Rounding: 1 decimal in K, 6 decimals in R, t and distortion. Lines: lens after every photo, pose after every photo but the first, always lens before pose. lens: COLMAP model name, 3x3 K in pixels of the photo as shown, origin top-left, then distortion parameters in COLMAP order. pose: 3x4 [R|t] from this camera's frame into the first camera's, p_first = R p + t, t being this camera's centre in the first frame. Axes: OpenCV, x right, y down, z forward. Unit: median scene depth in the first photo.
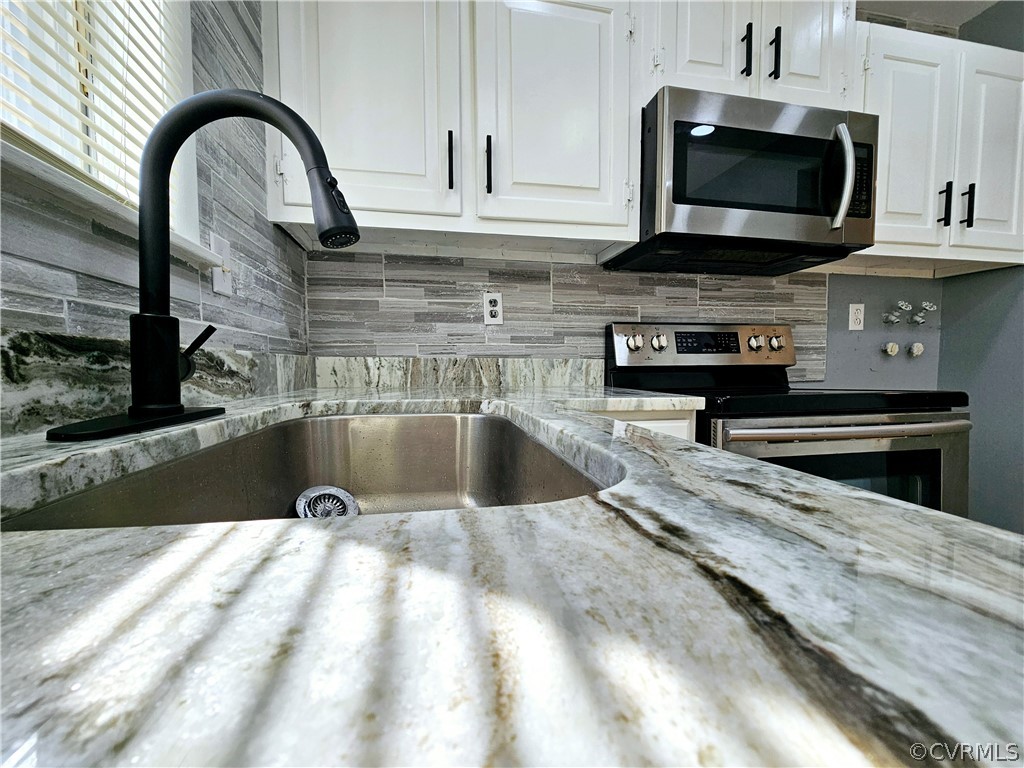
lens RADIAL K [[418.5, 0, 507.4], [0, 418.5, 392.4], [0, 0, 1]] dist [-0.002359, -0.000238]
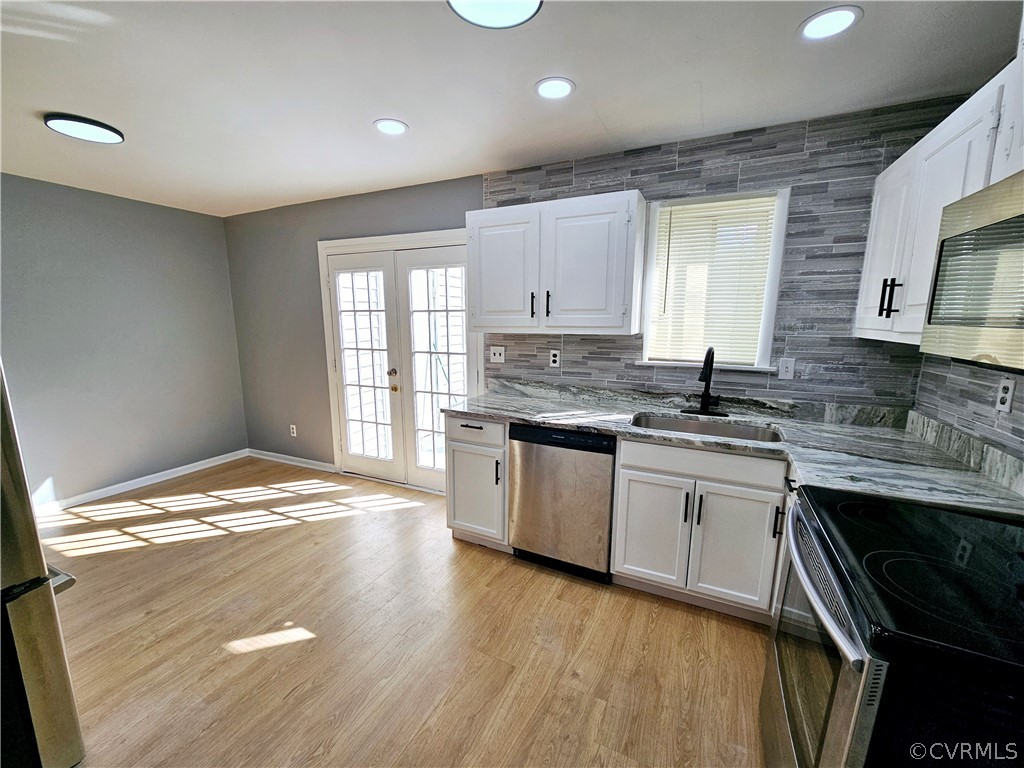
lens RADIAL K [[418.5, 0, 505.2], [0, 418.5, 392.5], [0, 0, 1]] dist [-0.002359, -0.000238]
pose [[-0.592021, 0.144943, -0.792781, 1.431397], [-0.047636, 0.975681, 0.213955, -0.360556], [0.804513, 0.164430, -0.570720, 0.617419]]
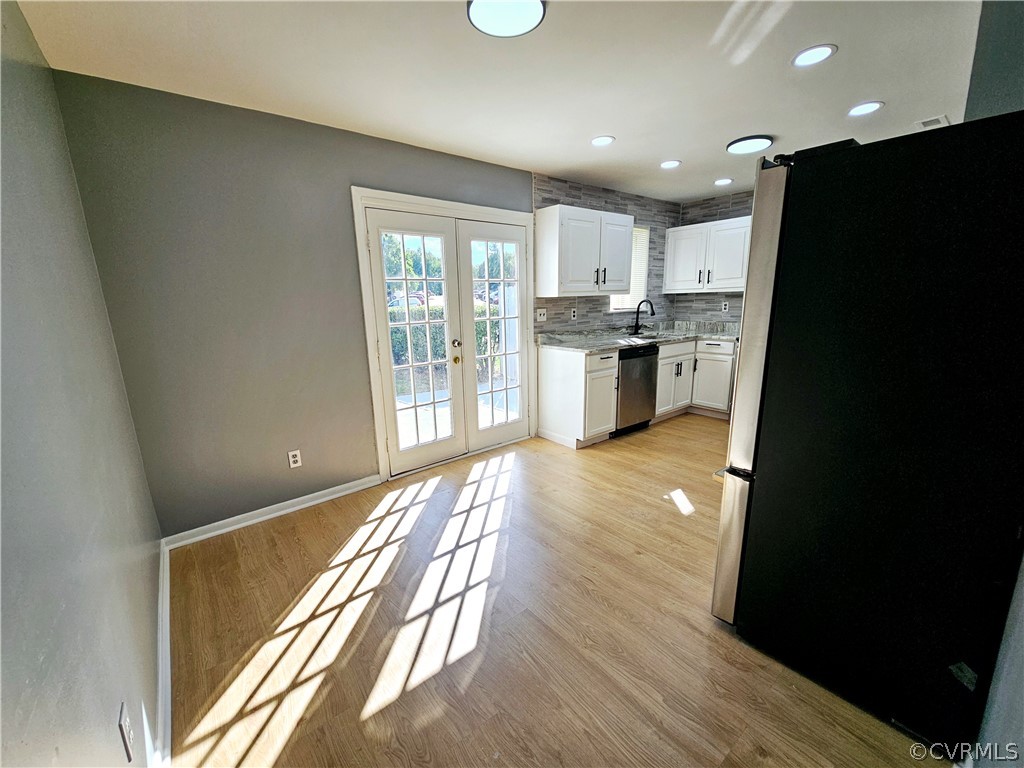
lens RADIAL K [[418.5, 0, 507.4], [0, 418.5, 392.1], [0, 0, 1]] dist [-0.002359, -0.000238]
pose [[0.474183, 0.182954, -0.861208, 2.095085], [-0.028193, 0.980825, 0.192843, -0.130557], [0.879975, -0.067163, 0.470248, -2.075383]]
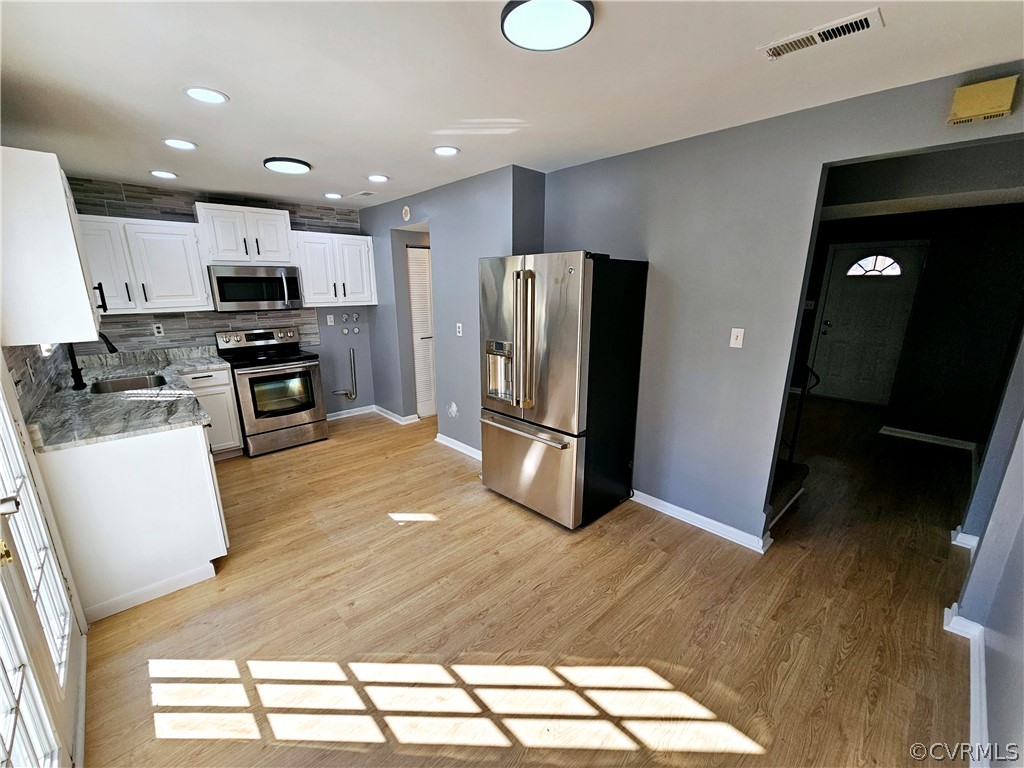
lens RADIAL K [[418.5, 0, 504.8], [0, 418.5, 394.3], [0, 0, 1]] dist [-0.002359, -0.000238]
pose [[0.842694, -0.135090, 0.521169, 0.367347], [0.030432, 0.978413, 0.204405, -0.274594], [-0.537532, -0.156391, 0.828614, -2.329478]]
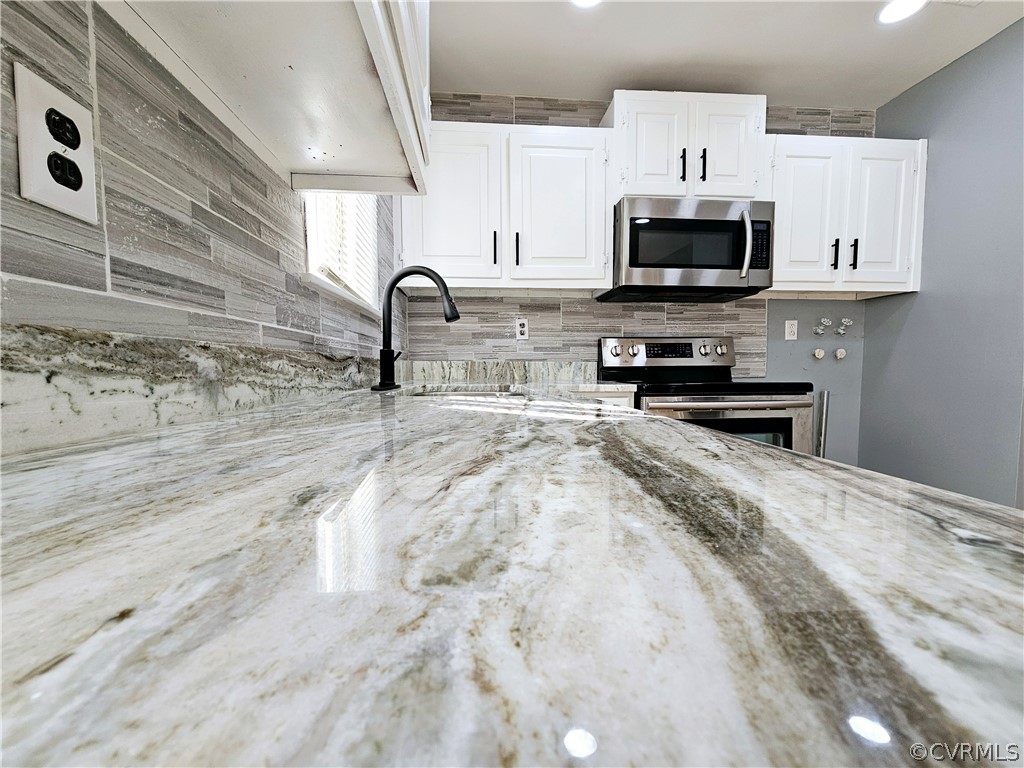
lens RADIAL K [[418.5, 0, 505.9], [0, 418.5, 390.5], [0, 0, 1]] dist [-0.002359, -0.000238]
pose [[0.994199, 0.004971, -0.107437, 0.073222], [-0.005542, 0.999972, -0.005022, 0.033190], [0.107409, 0.005588, 0.994199, -0.536299]]
